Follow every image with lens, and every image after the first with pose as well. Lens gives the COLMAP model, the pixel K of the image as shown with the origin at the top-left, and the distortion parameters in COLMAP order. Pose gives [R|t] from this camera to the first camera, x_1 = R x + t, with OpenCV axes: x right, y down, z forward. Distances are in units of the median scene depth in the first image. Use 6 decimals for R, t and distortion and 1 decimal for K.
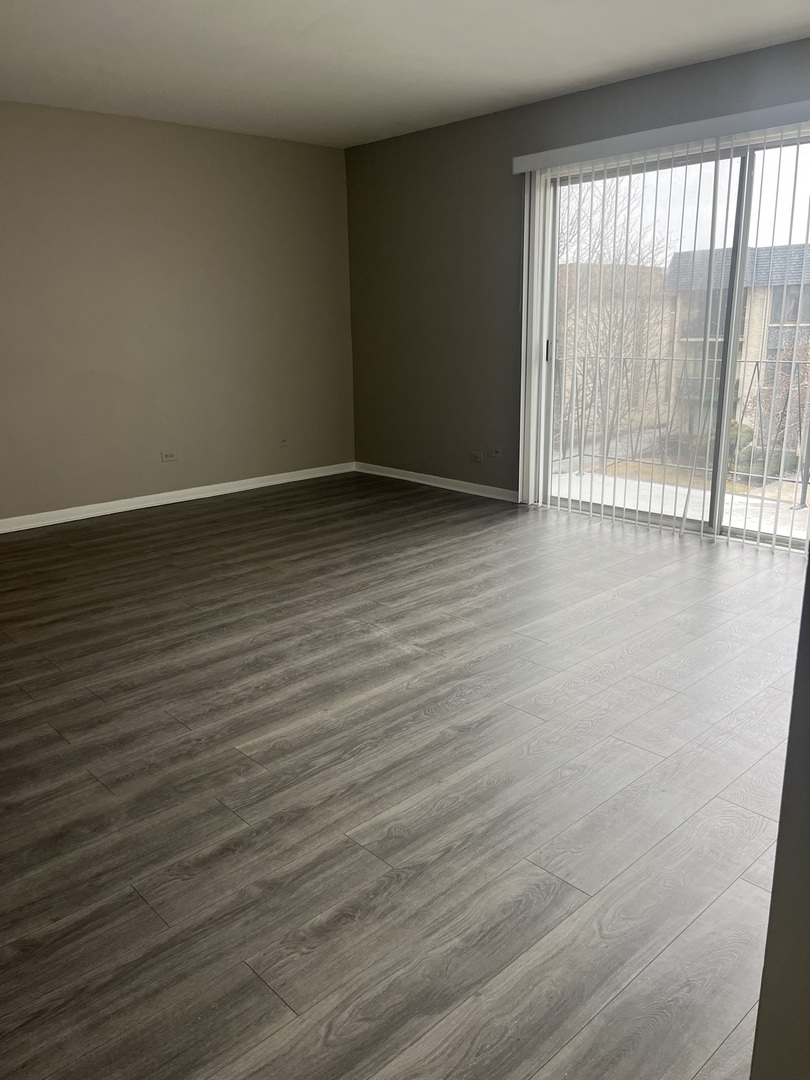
lens RADIAL K [[830.4, 0, 405.0], [0, 830.4, 540.0], [0, 0, 1]] dist [0.015641, -0.007422]
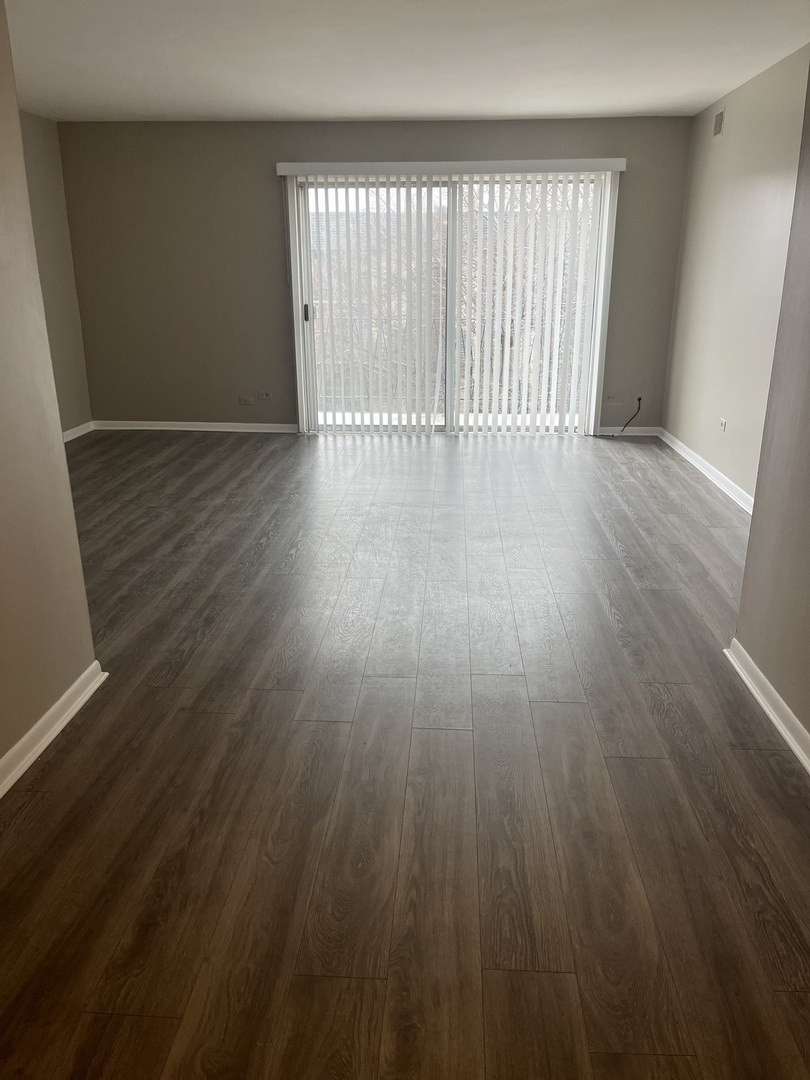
lens RADIAL K [[830.4, 0, 405.0], [0, 830.4, 540.0], [0, 0, 1]] dist [0.015641, -0.007422]
pose [[0.718780, -0.191021, 0.668481, -1.021309], [0.164445, 0.980942, 0.103489, 0.018199], [-0.675510, 0.035543, 0.736494, -0.088059]]
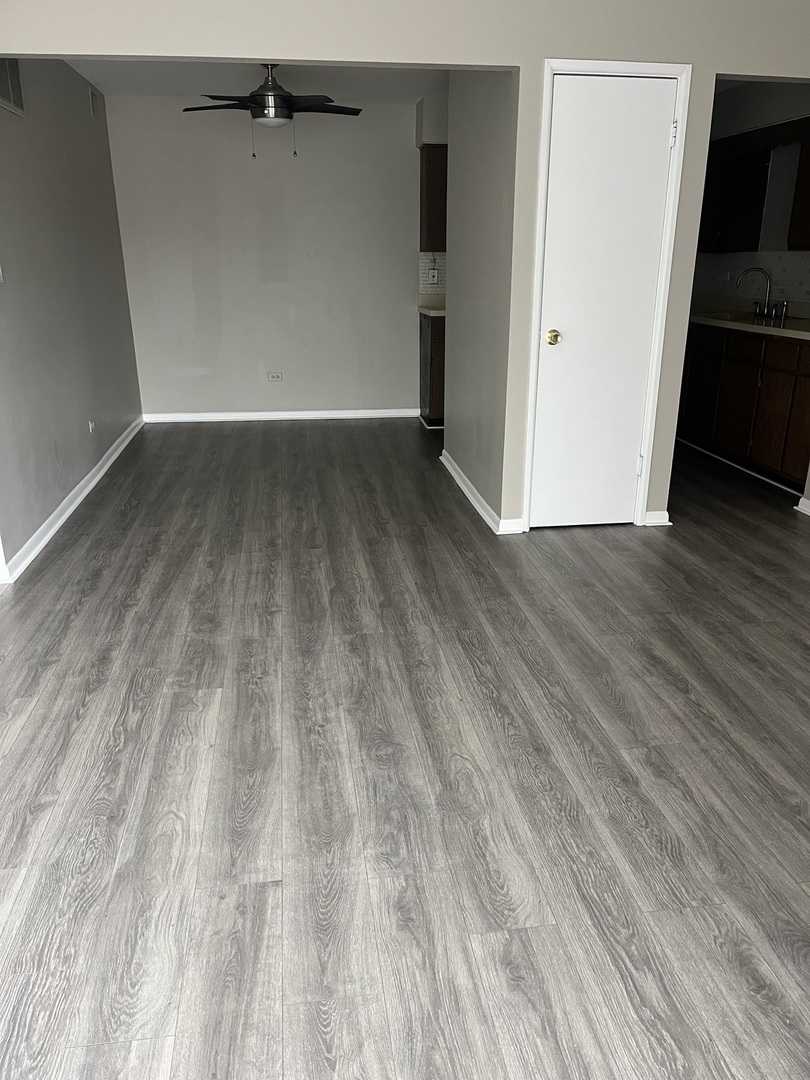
lens RADIAL K [[830.4, 0, 405.0], [0, 830.4, 540.0], [0, 0, 1]] dist [0.015641, -0.007422]
pose [[-0.567517, 0.278499, -0.774831, 0.321683], [-0.207399, 0.862360, 0.461867, -0.337079], [0.796812, 0.422816, -0.431644, 1.163519]]
